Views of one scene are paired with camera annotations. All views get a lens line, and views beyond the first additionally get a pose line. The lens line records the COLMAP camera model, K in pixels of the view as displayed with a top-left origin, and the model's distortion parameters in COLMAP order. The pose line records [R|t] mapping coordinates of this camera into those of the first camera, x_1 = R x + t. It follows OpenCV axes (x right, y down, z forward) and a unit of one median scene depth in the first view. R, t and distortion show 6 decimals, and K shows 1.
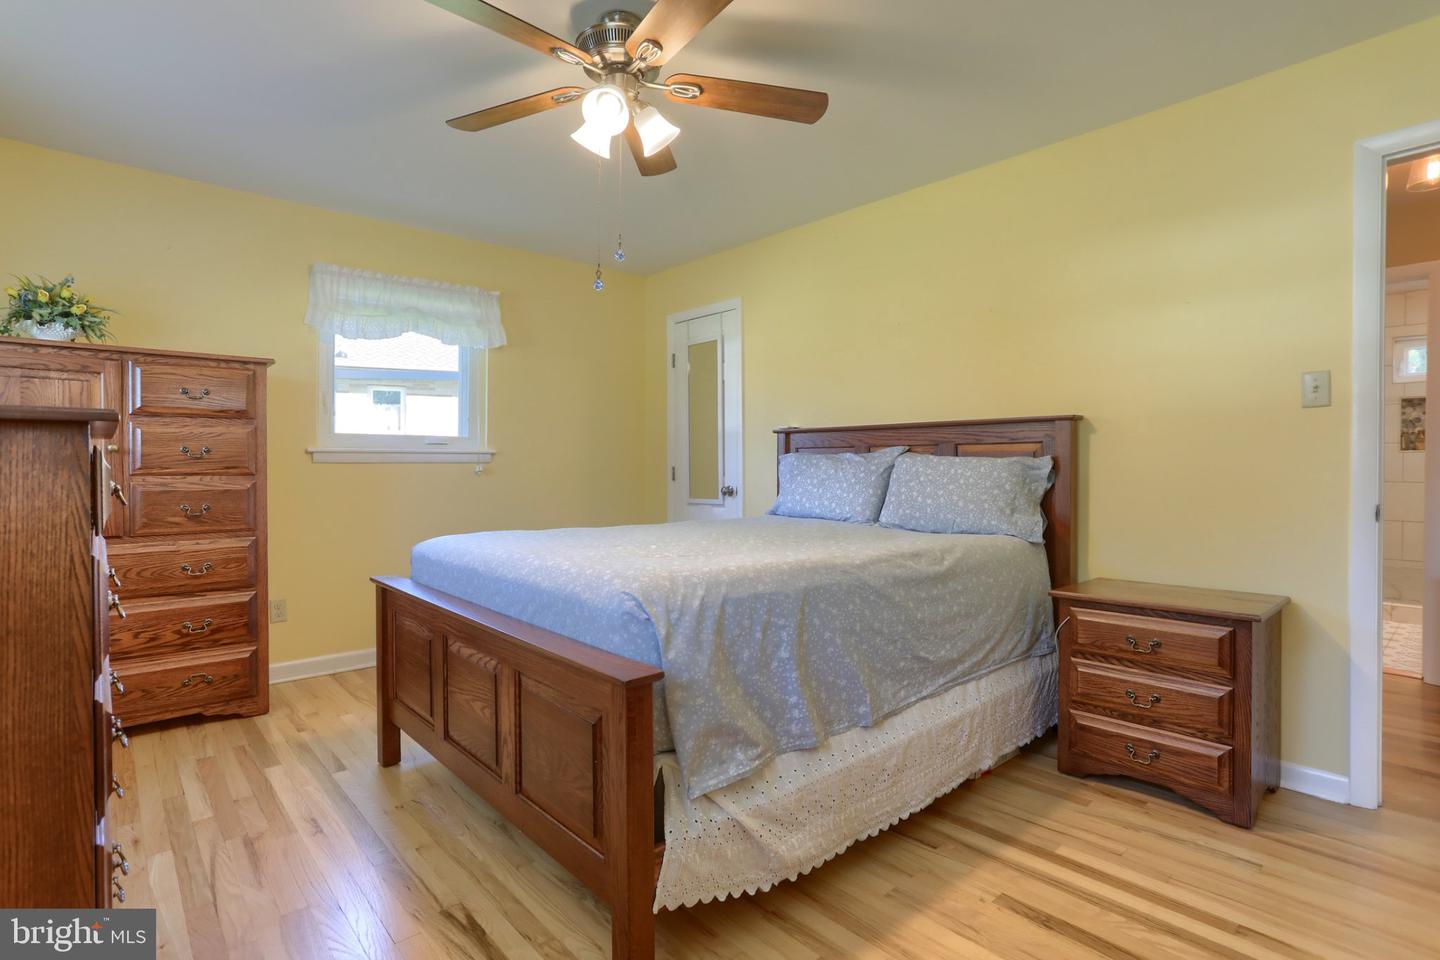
lens RADIAL K [[719.7, 0, 734.9], [0, 719.7, 466.2], [0, 0, 1]] dist [-0.060739, 0.029000]
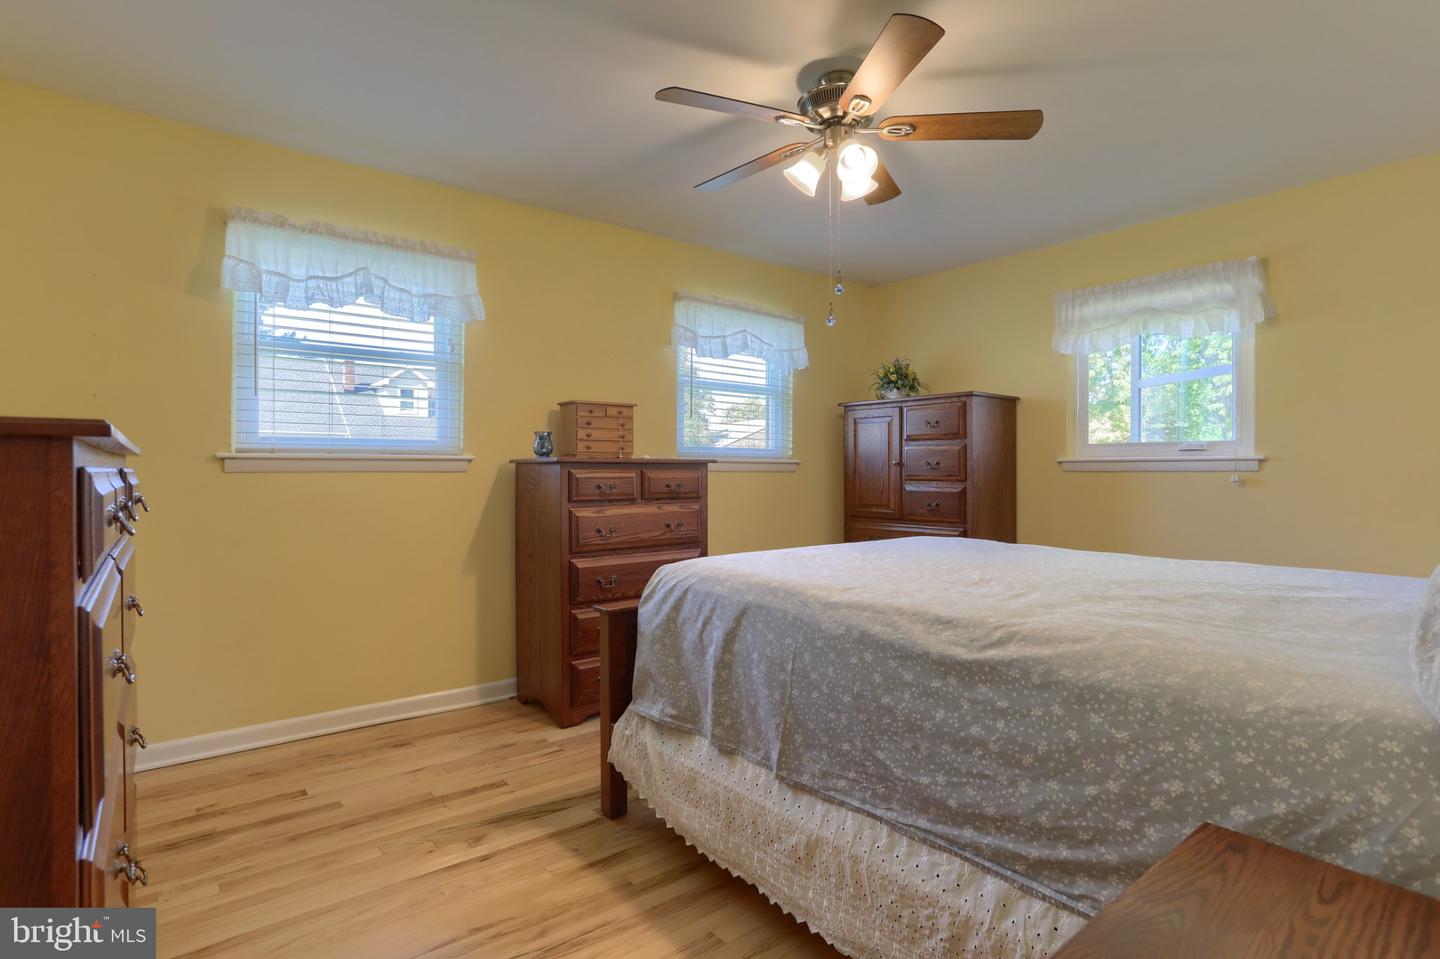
lens RADIAL K [[733.5, 0, 725.4], [0, 733.5, 475.1], [0, 0, 1]] dist [-0.054457, 0.024363]
pose [[-0.069805, 0.007124, -0.997535, 0.978456], [0.002023, 0.999973, 0.007000, -0.014117], [0.997559, -0.001530, -0.069817, 0.902804]]
